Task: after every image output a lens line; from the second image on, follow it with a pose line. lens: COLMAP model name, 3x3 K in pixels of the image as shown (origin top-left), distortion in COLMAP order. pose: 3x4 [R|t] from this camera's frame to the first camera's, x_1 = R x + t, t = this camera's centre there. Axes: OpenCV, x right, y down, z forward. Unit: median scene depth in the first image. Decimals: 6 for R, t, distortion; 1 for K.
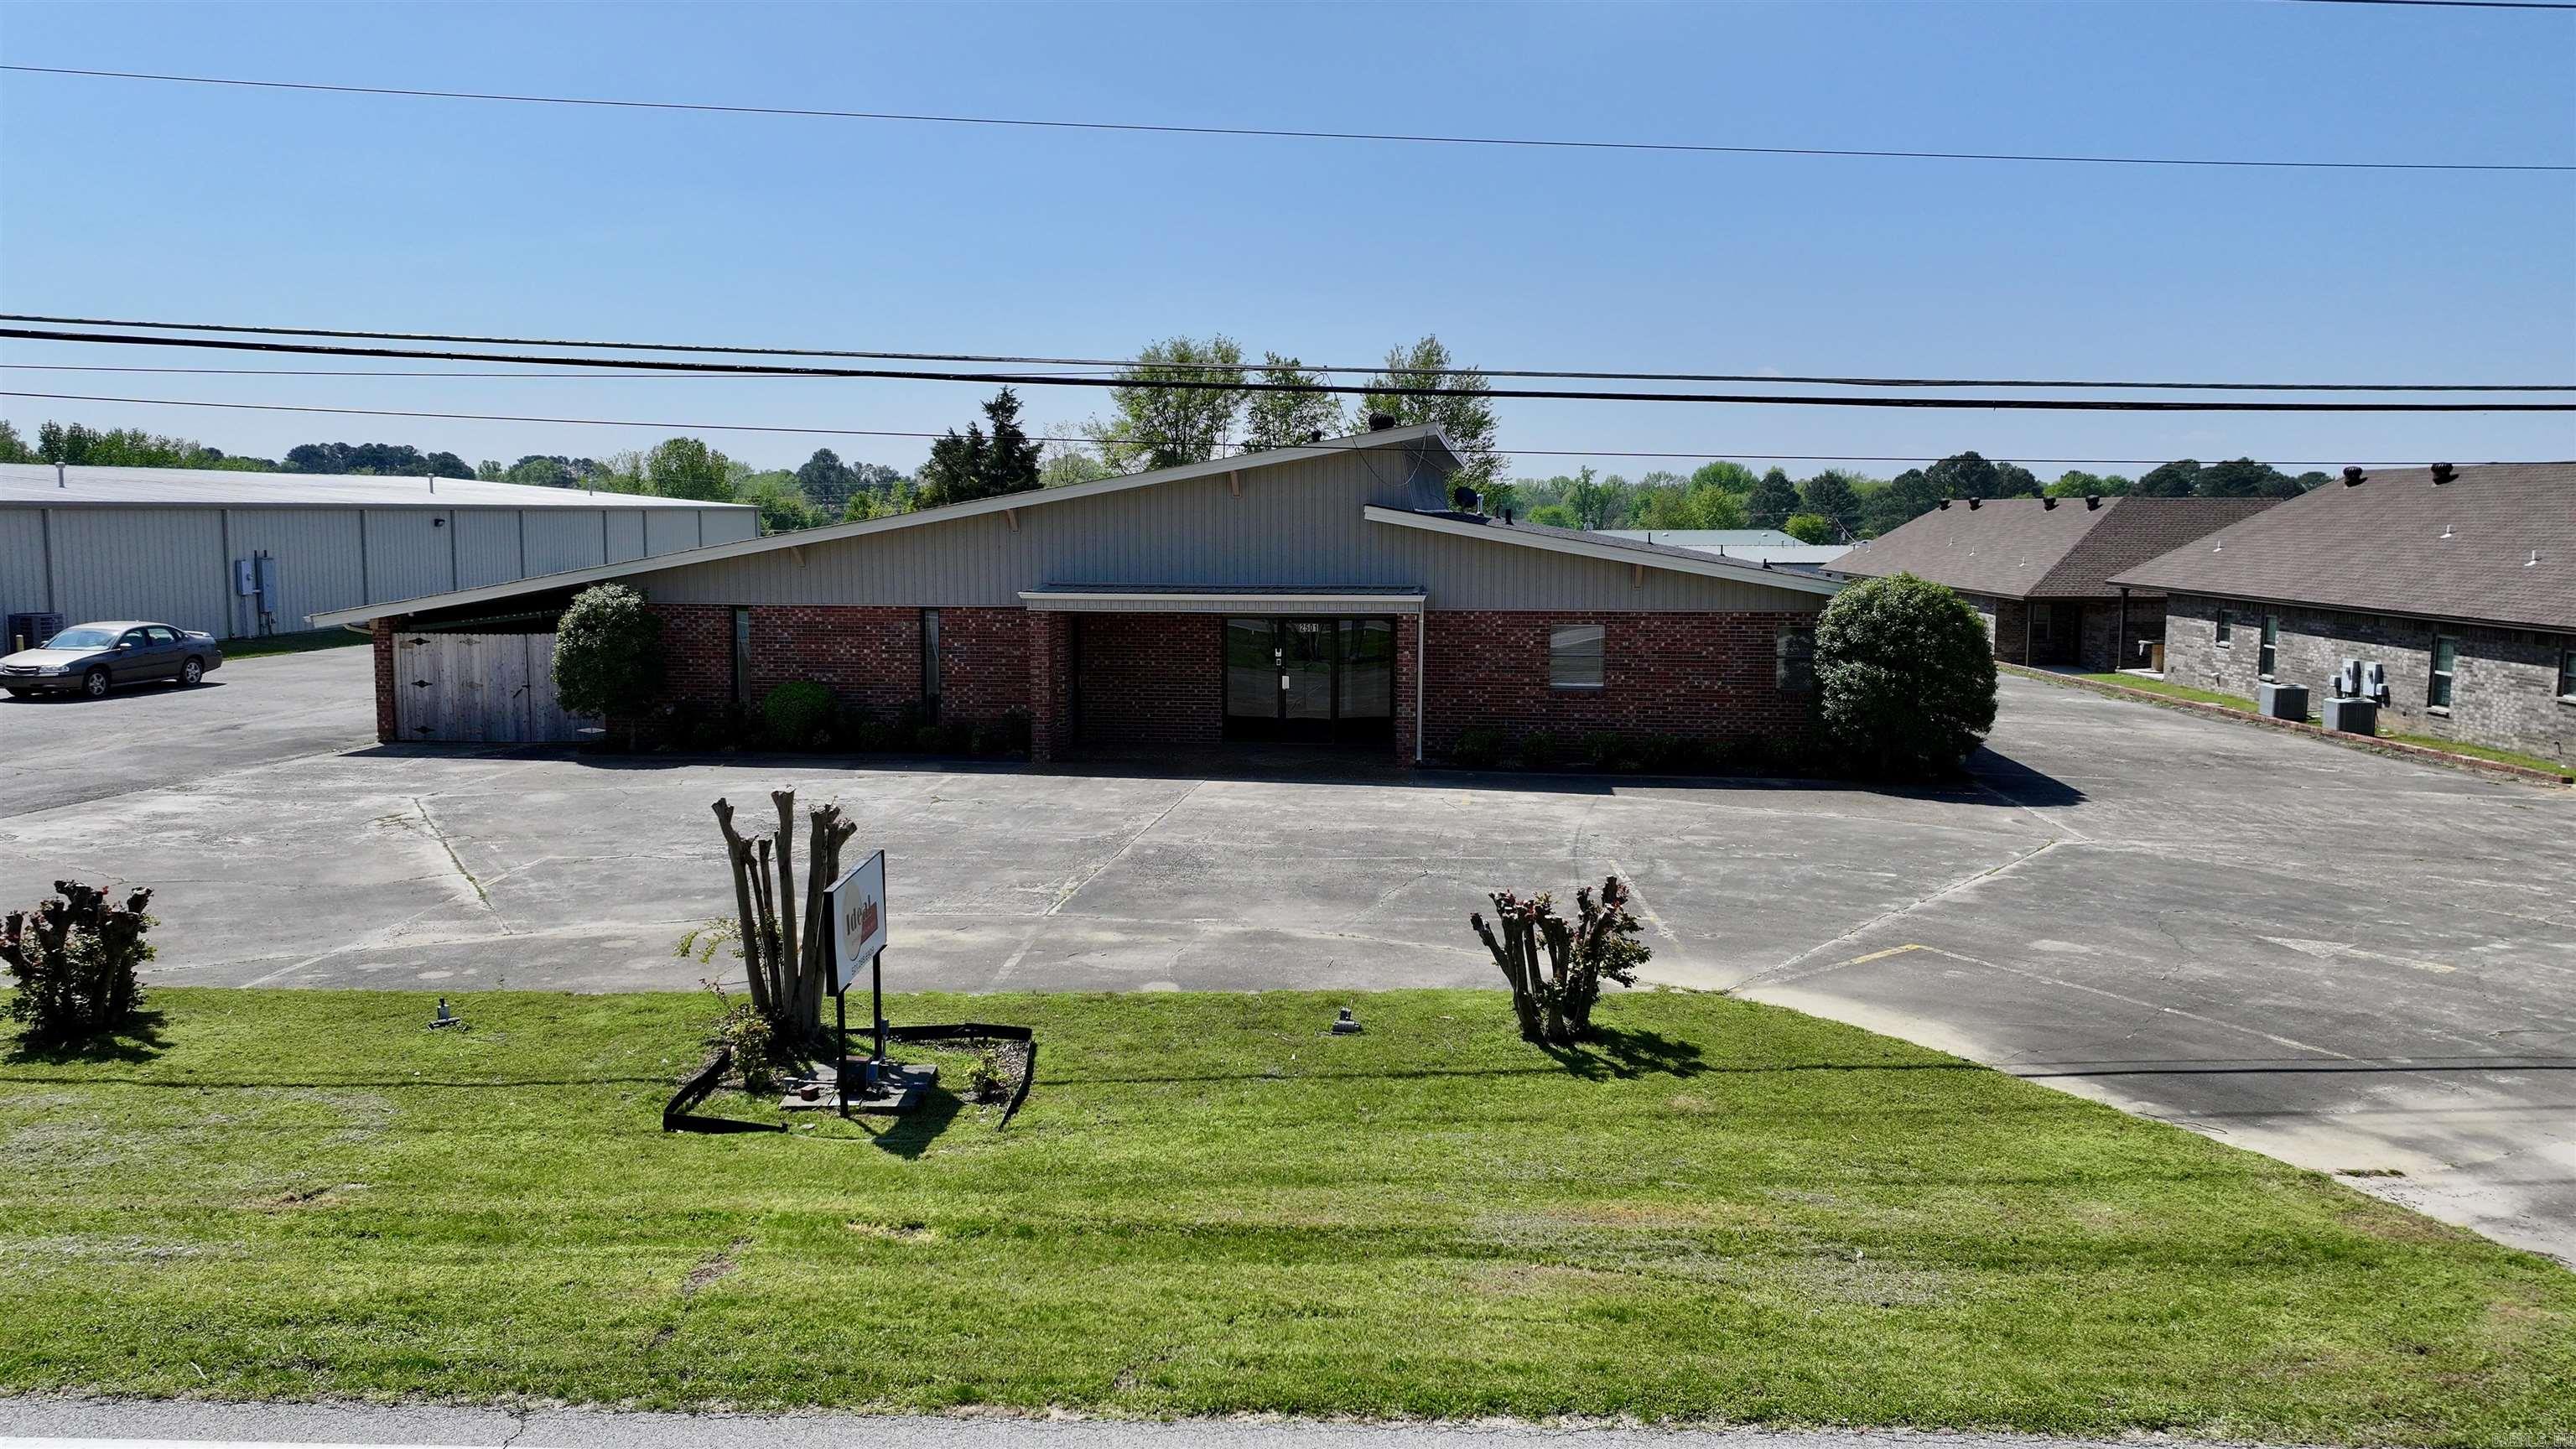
lens RADIAL K [[1815.2, 0, 1294.4], [0, 1815.2, 714.7], [0, 0, 1]] dist [-0.003666, 0.020068]
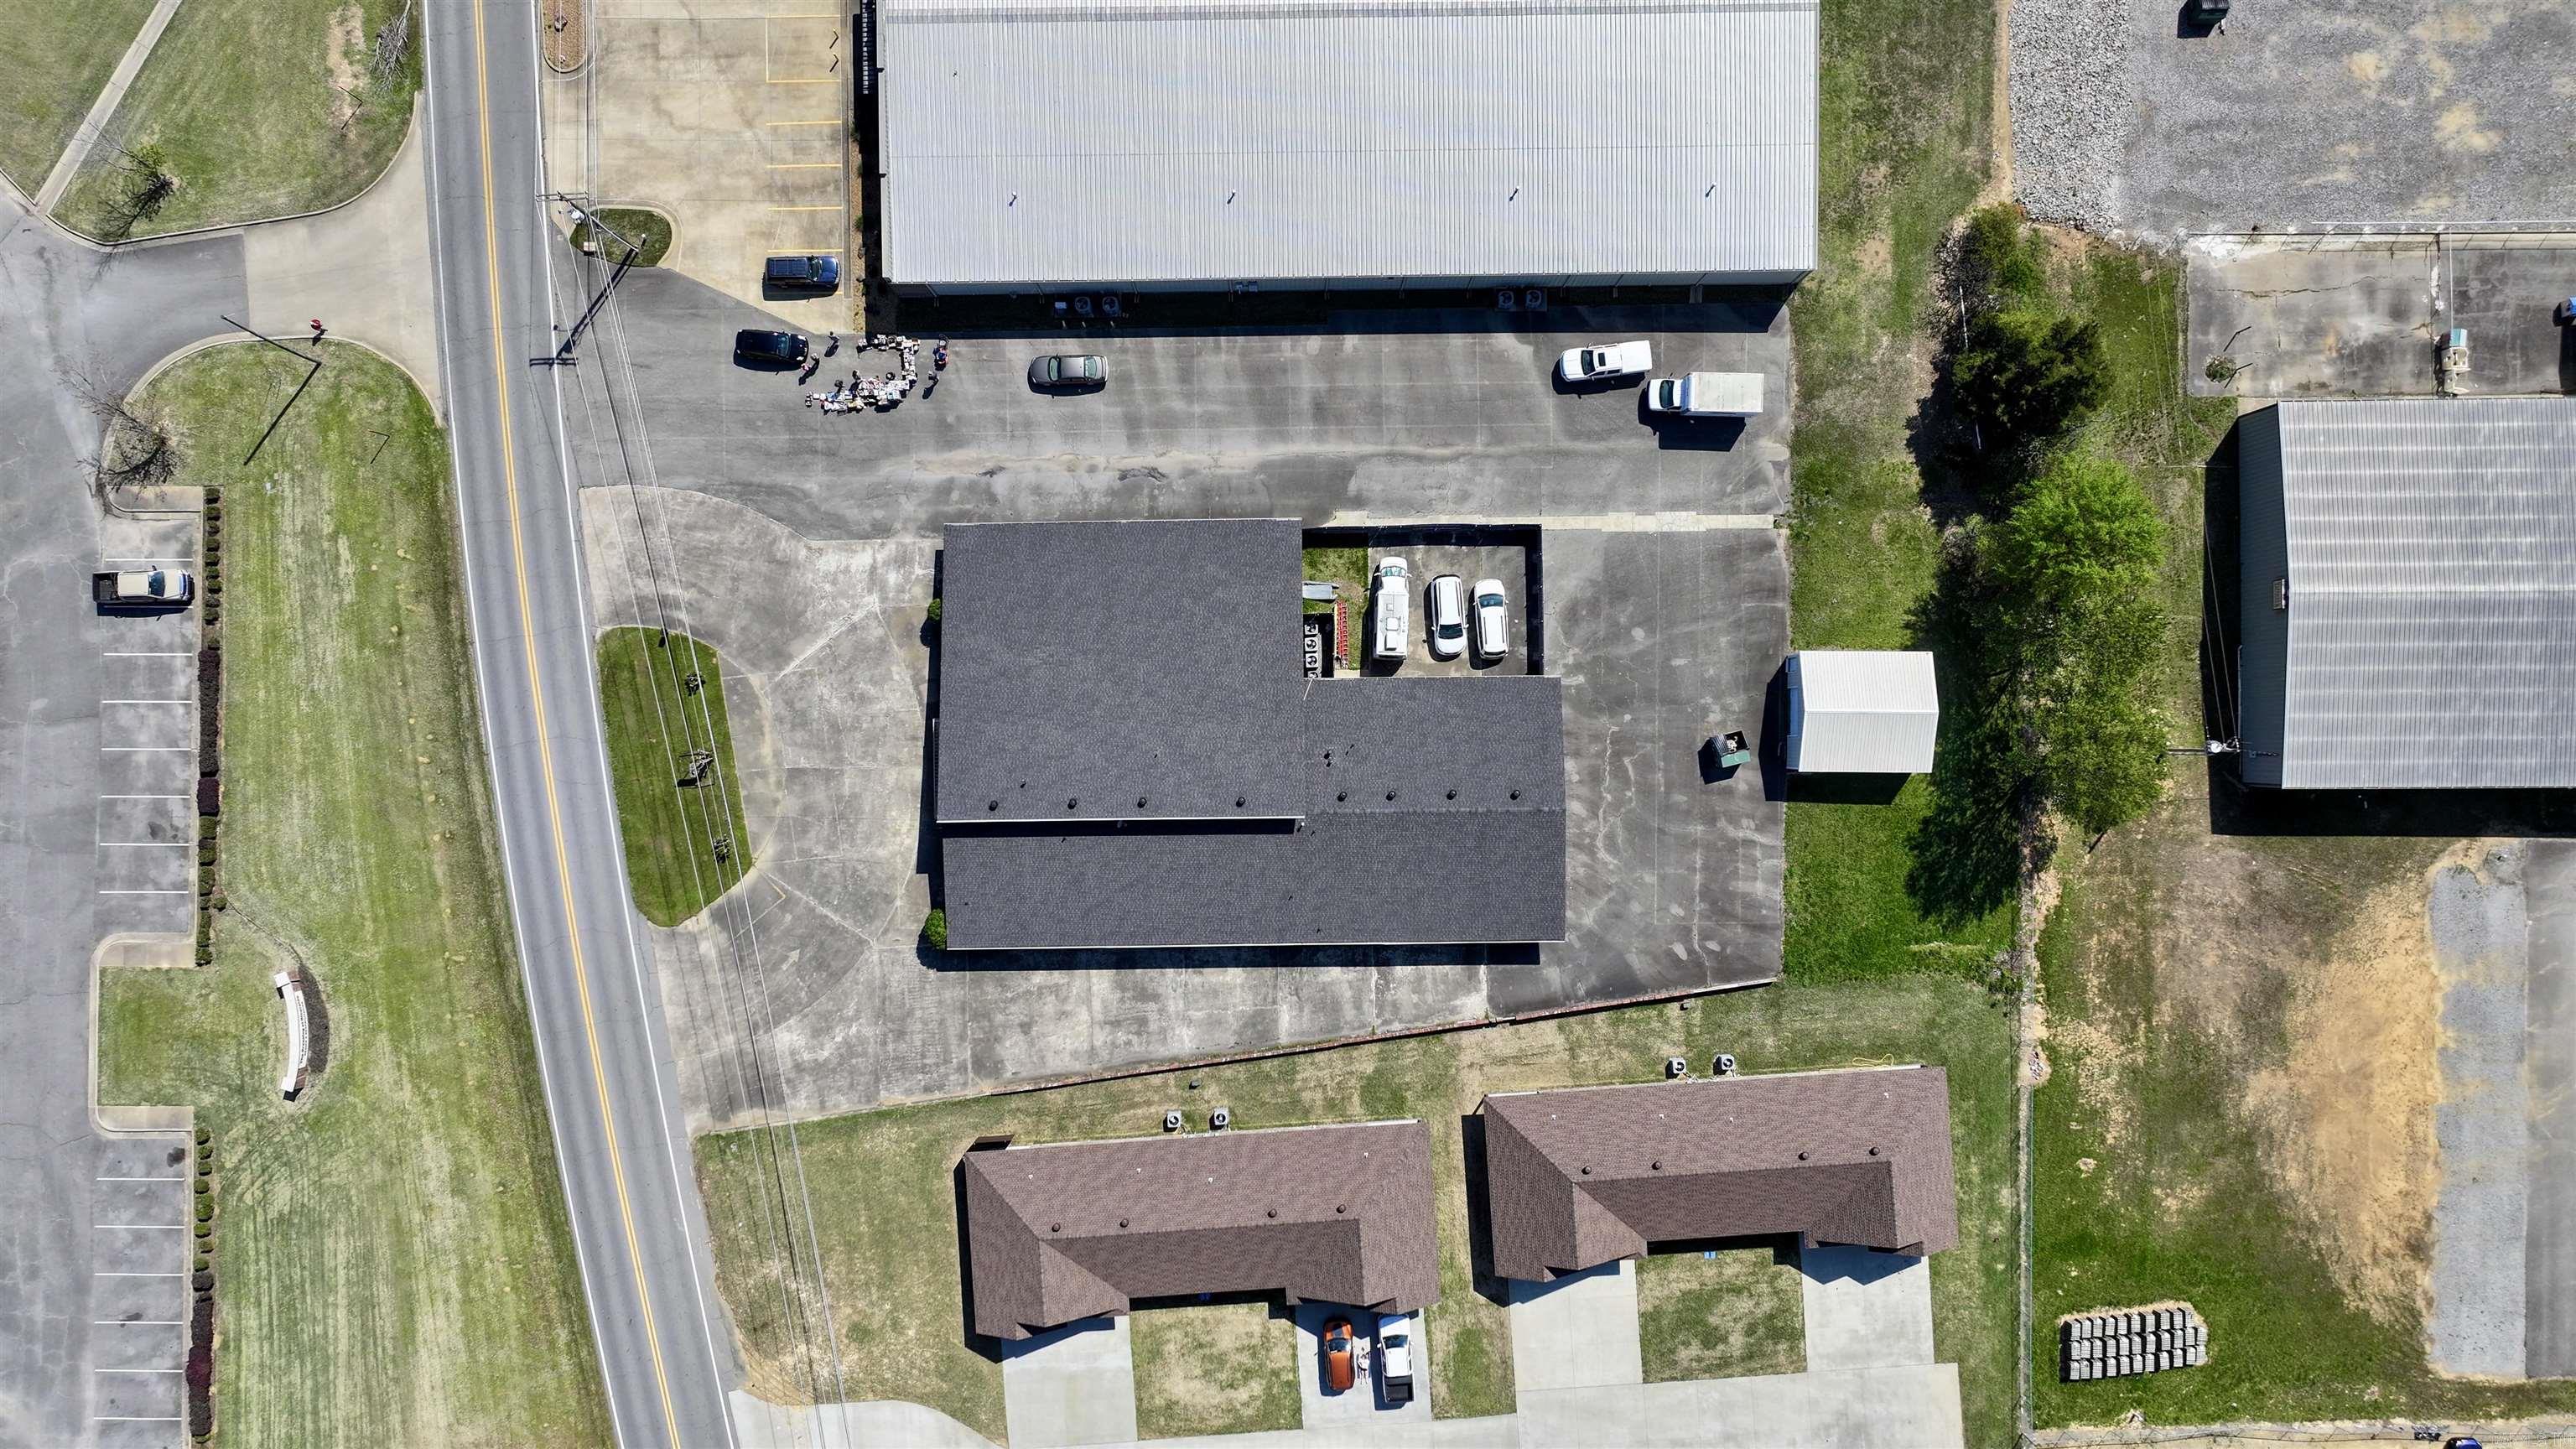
lens RADIAL K [[1815.2, 0, 1294.4], [0, 1815.2, 714.7], [0, 0, 1]] dist [-0.003666, 0.020068]
pose [[0.123428, 0.992297, -0.010588, -0.013243], [-0.105492, 0.023729, 0.994137, -3.190188], [0.986730, -0.121587, 0.107608, 1.035094]]
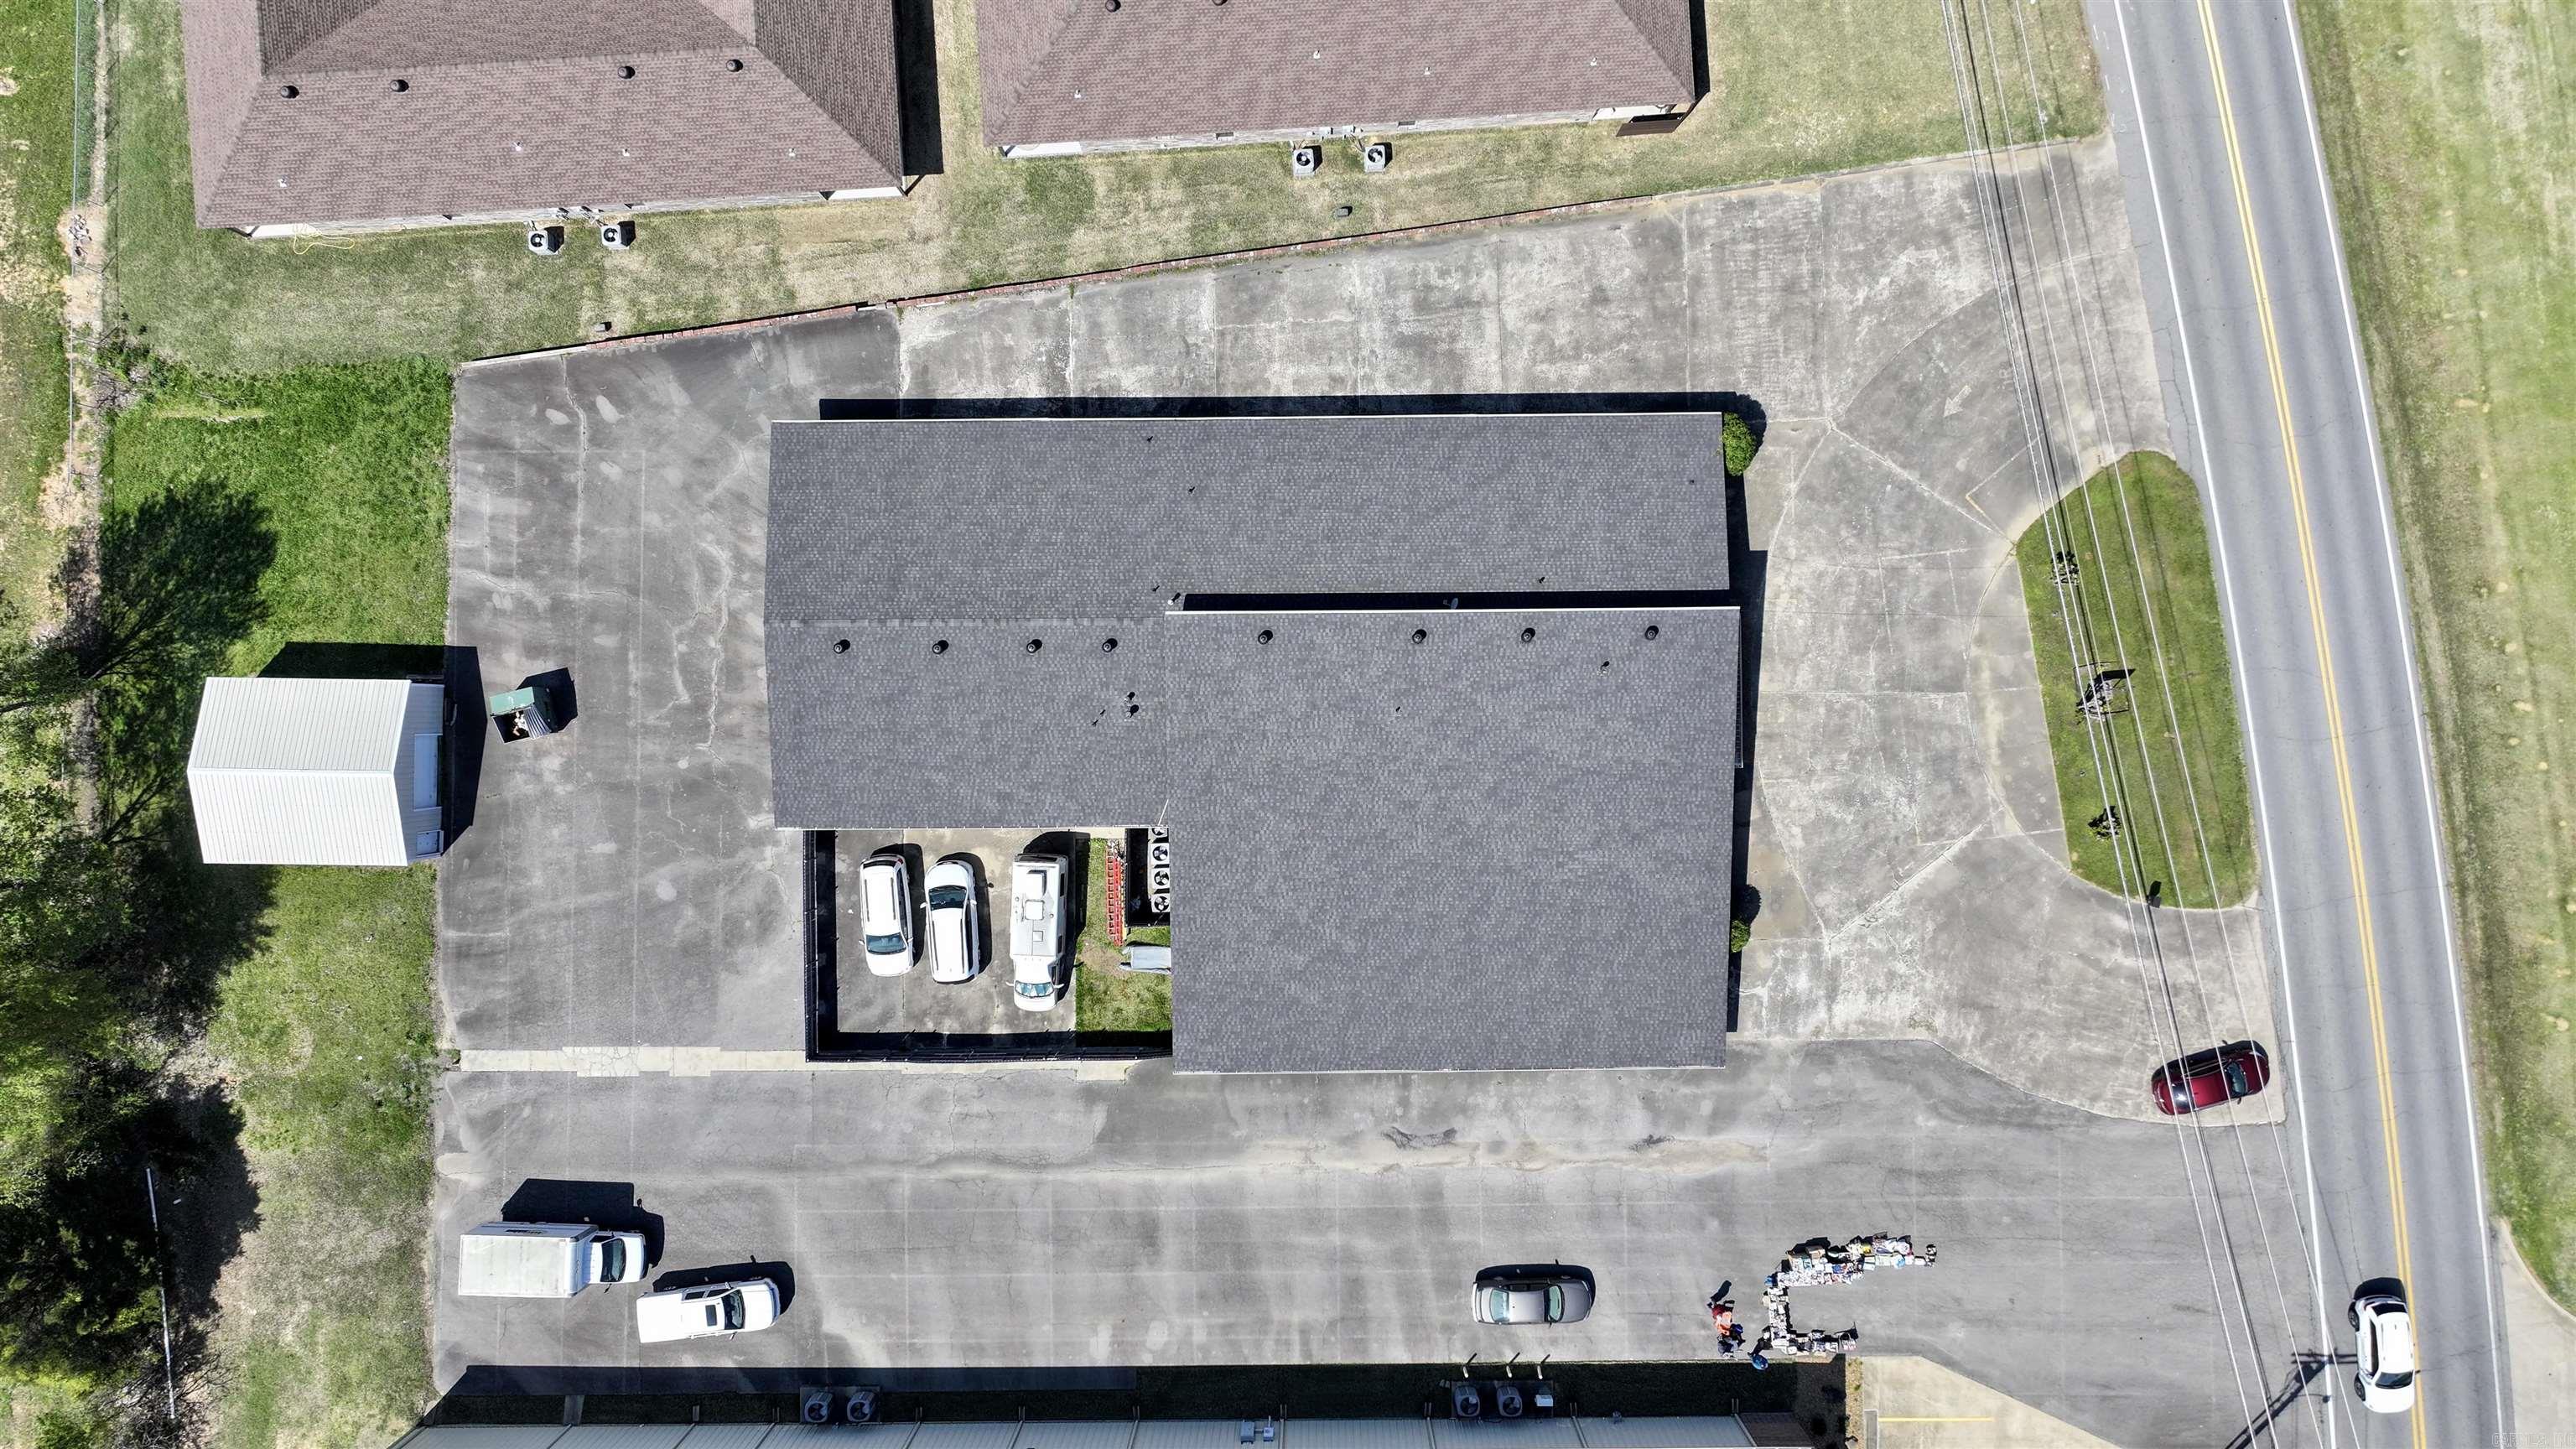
lens RADIAL K [[1813.4, 0, 1293.9], [0, 1813.4, 709.0], [0, 0, 1]] dist [0.000575, 0.006069]
pose [[-0.119224, -0.992852, 0.005471, -0.003018], [0.109656, -0.007691, 0.993940, -2.094337], [-0.986793, 0.119101, 0.109789, 1.021147]]
